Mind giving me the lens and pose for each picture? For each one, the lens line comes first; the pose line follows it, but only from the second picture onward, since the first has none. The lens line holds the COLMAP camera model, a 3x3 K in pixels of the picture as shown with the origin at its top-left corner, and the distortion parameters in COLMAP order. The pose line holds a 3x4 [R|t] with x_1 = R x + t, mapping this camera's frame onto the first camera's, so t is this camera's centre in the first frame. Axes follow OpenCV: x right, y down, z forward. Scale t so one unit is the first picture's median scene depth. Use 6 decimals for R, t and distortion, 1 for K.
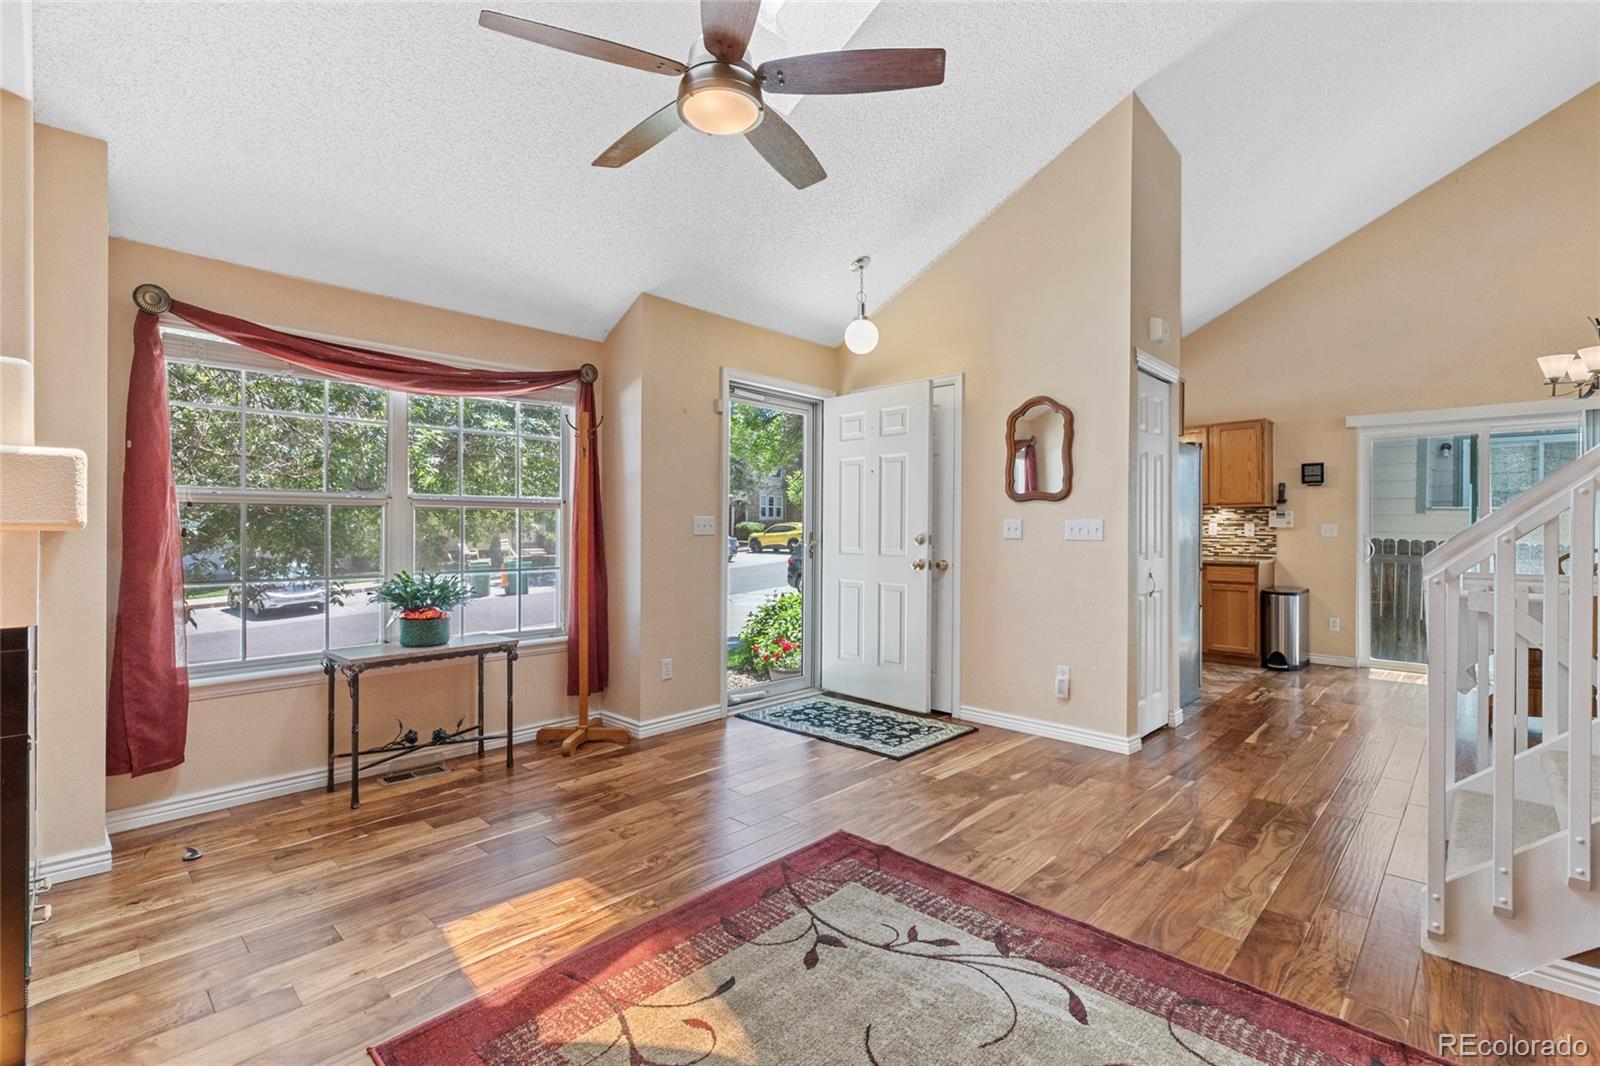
lens RADIAL K [[724.8, 0, 790.1], [0, 724.8, 532.2], [0, 0, 1]] dist [0.005341, -0.001783]
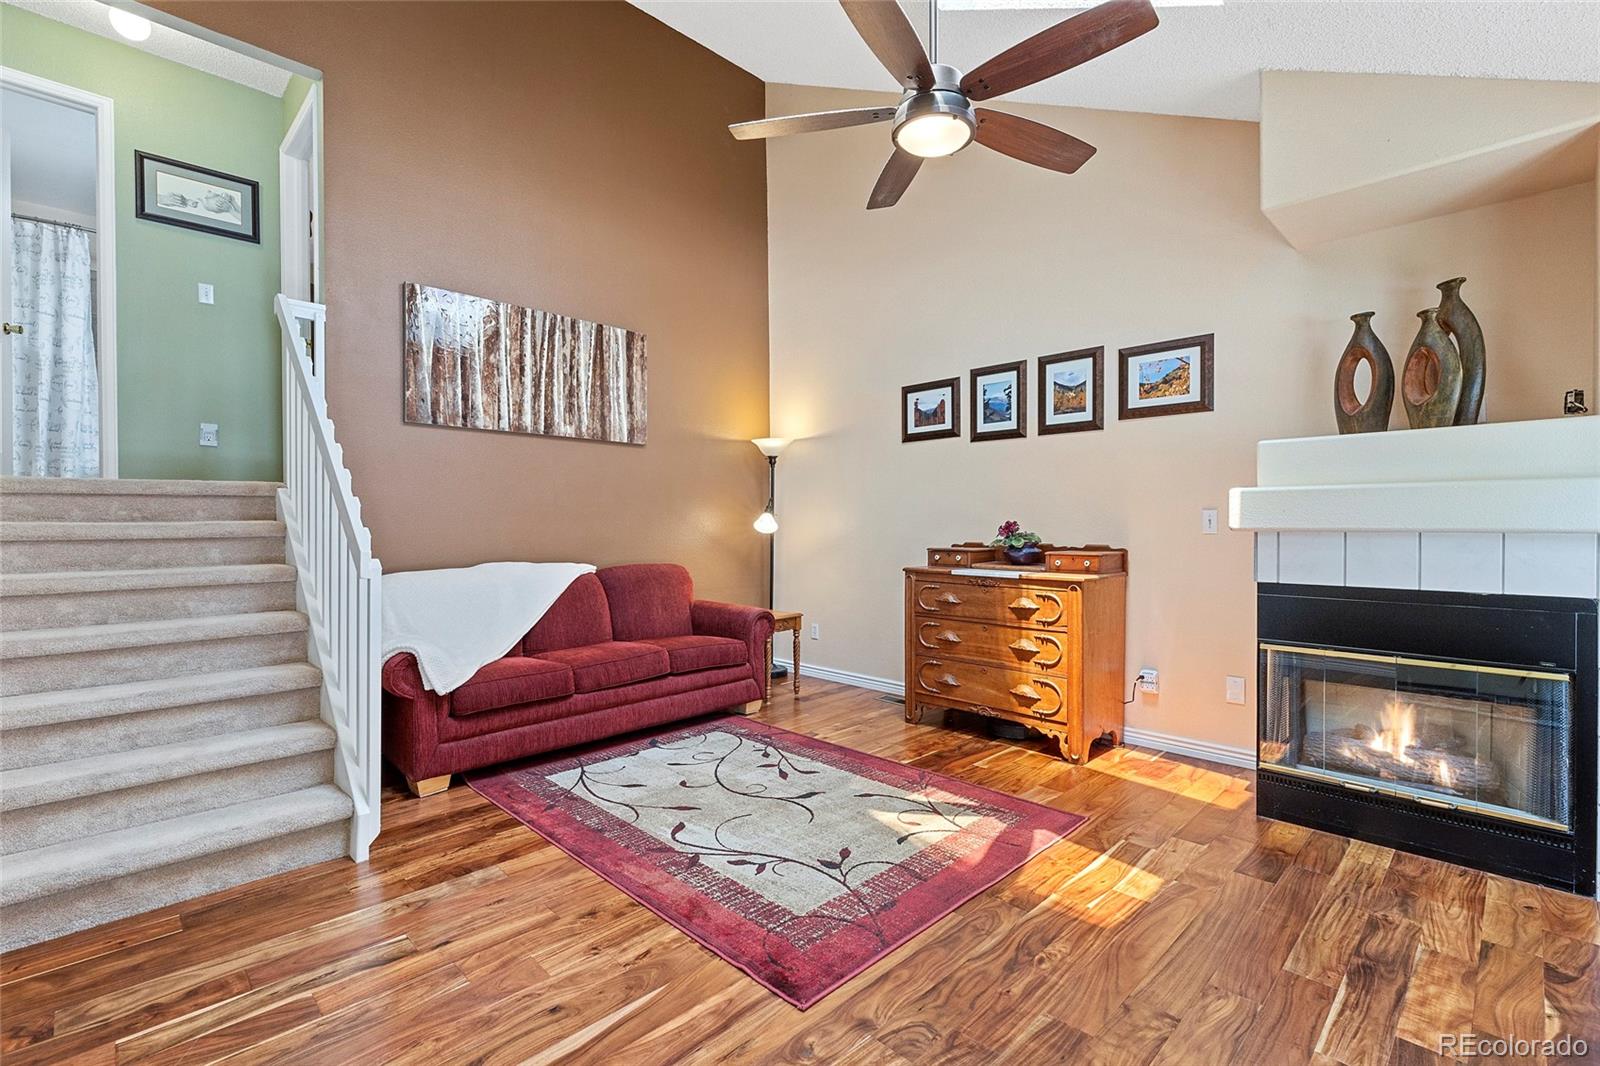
lens RADIAL K [[724.8, 0, 789.7], [0, 724.8, 530.3], [0, 0, 1]] dist [0.005341, -0.001783]
pose [[-0.999538, -0.000956, 0.030366, 0.085915], [-0.000682, 0.999959, 0.009040, -0.015422], [-0.030374, 0.009015, -0.999498, 2.212674]]
